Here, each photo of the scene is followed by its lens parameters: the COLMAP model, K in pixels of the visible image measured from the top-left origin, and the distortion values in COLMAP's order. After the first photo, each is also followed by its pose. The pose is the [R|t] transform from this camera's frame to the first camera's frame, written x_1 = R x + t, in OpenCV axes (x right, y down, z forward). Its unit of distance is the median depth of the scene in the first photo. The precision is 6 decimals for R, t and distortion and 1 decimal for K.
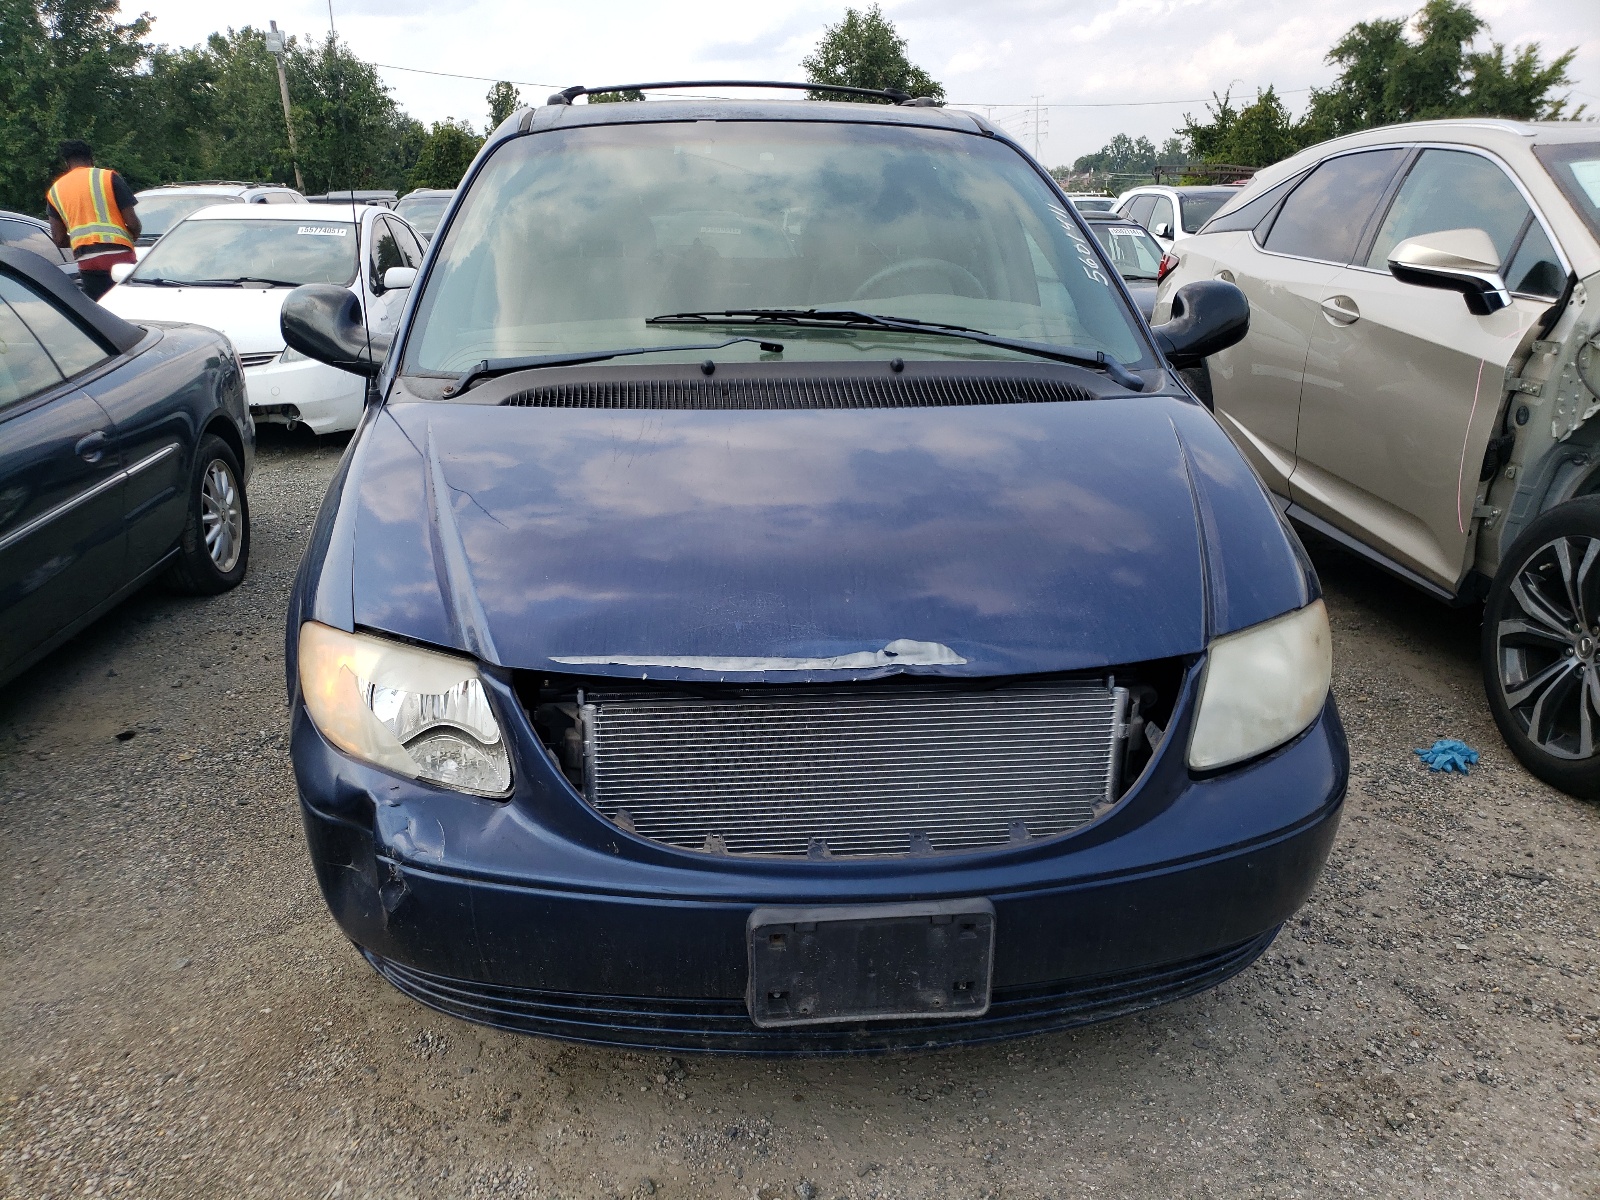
lens RADIAL K [[1232.4, 0, 793.6], [0, 1232.4, 602.9], [0, 0, 1]] dist [0.029410, -0.024620]
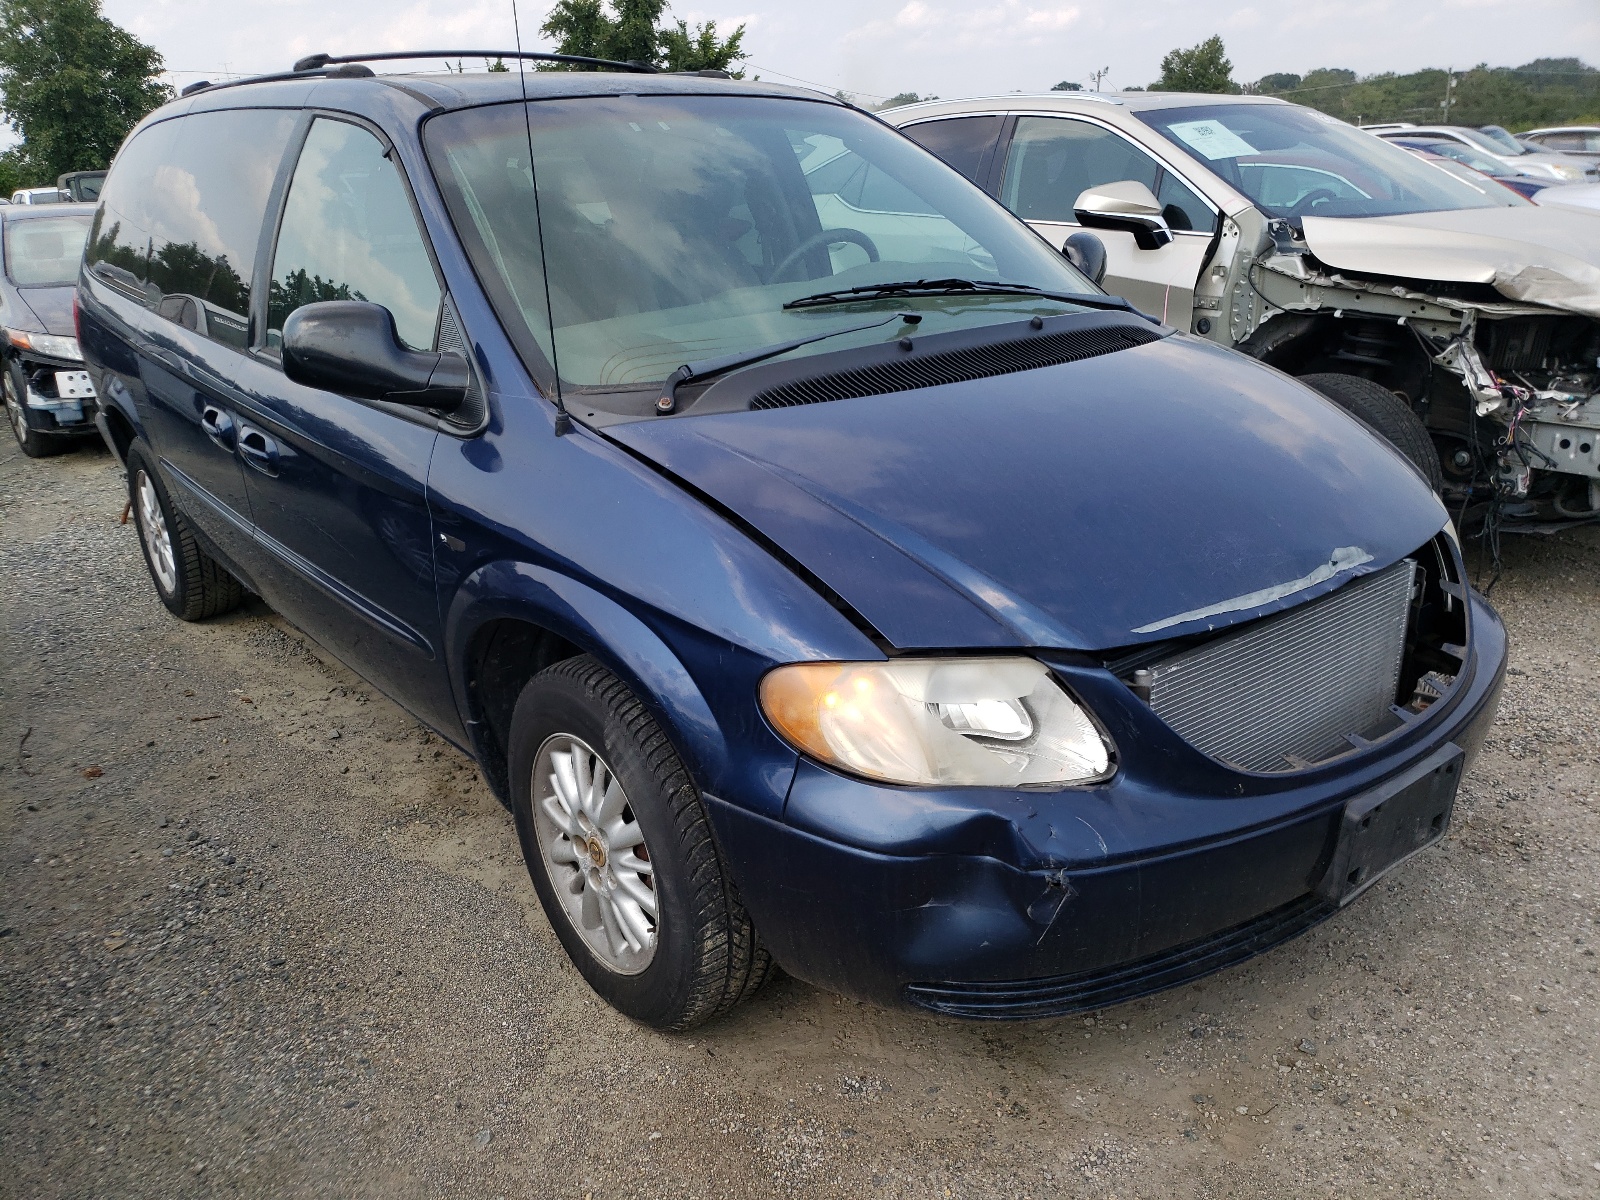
lens RADIAL K [[1232.4, 0, 791.4], [0, 1232.4, 593.0], [0, 0, 1]] dist [0.029410, -0.024620]
pose [[0.848974, -0.203225, 0.487794, -0.711452], [0.196492, 0.978308, 0.065603, -0.082030], [-0.490545, 0.040152, 0.870490, 0.196719]]
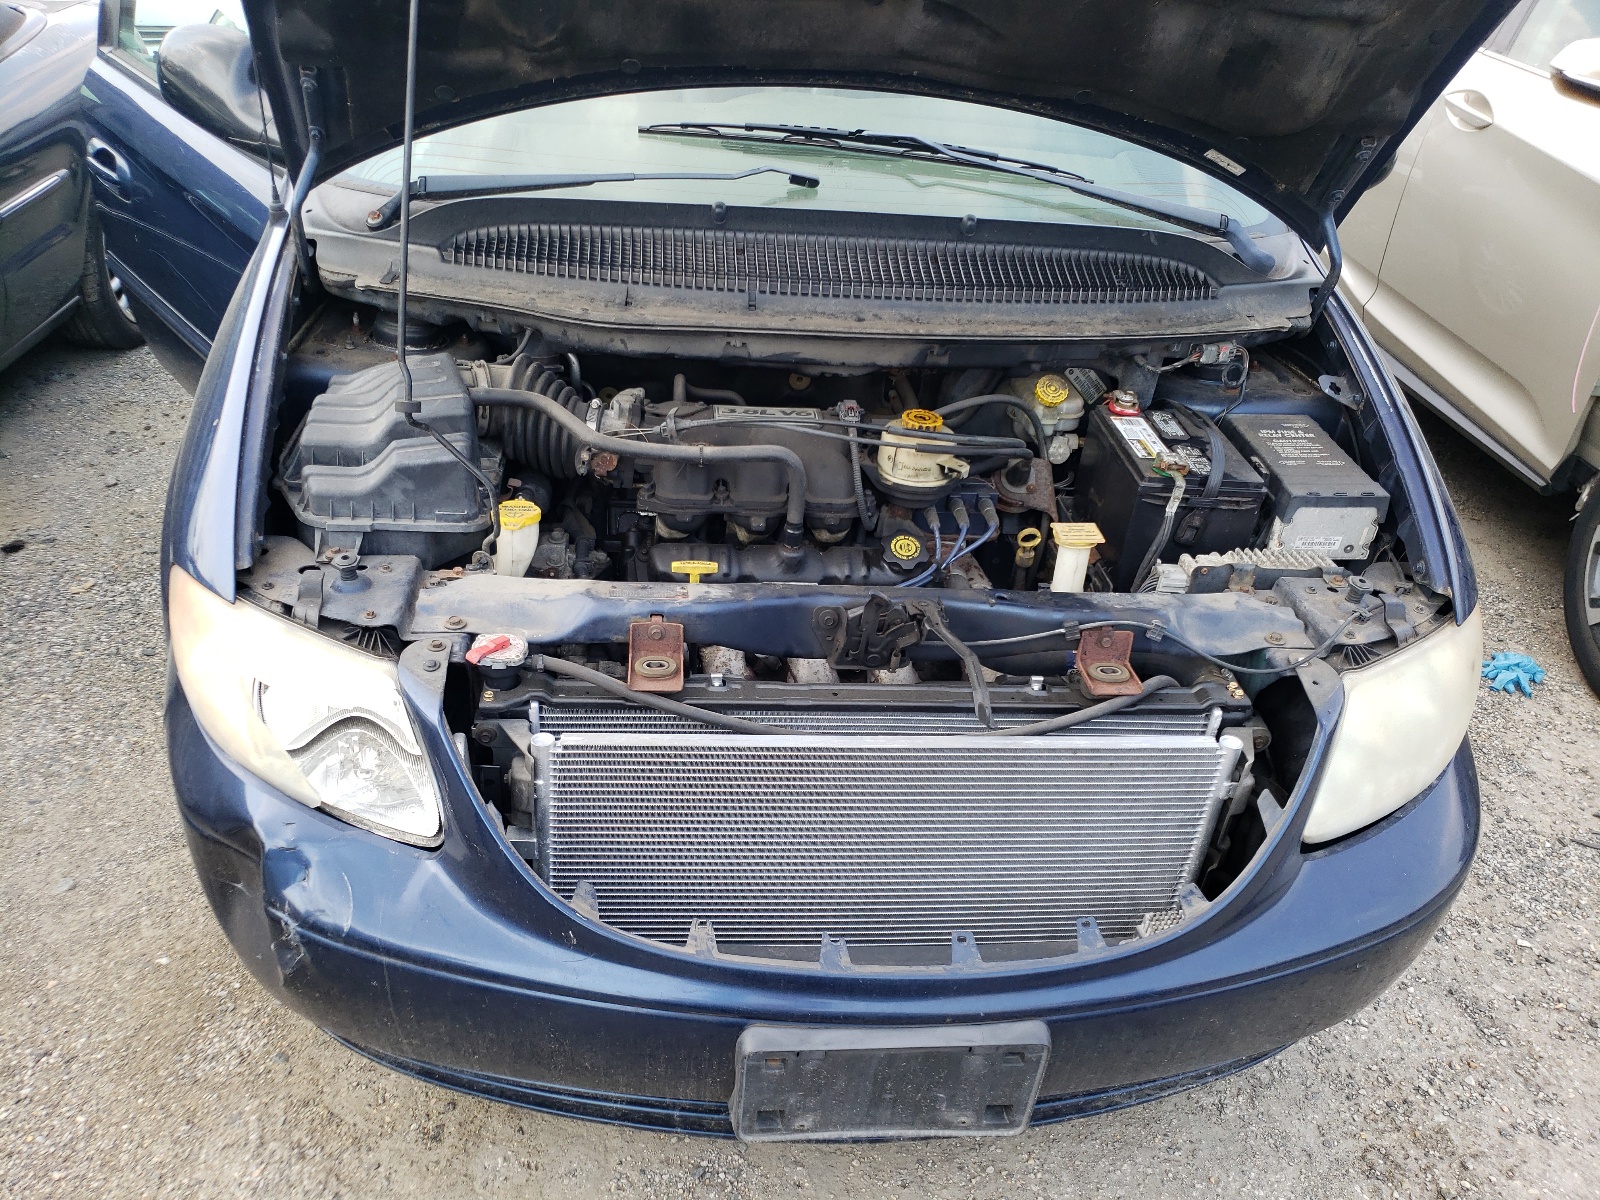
lens RADIAL K [[1232.4, 0, 793.0], [0, 1232.4, 605.1], [0, 0, 1]] dist [0.029410, -0.024620]
pose [[0.997225, 0.067689, 0.030999, -0.034041], [-0.073067, 0.969698, 0.233126, -0.146218], [-0.014280, -0.234744, 0.971952, 0.222103]]
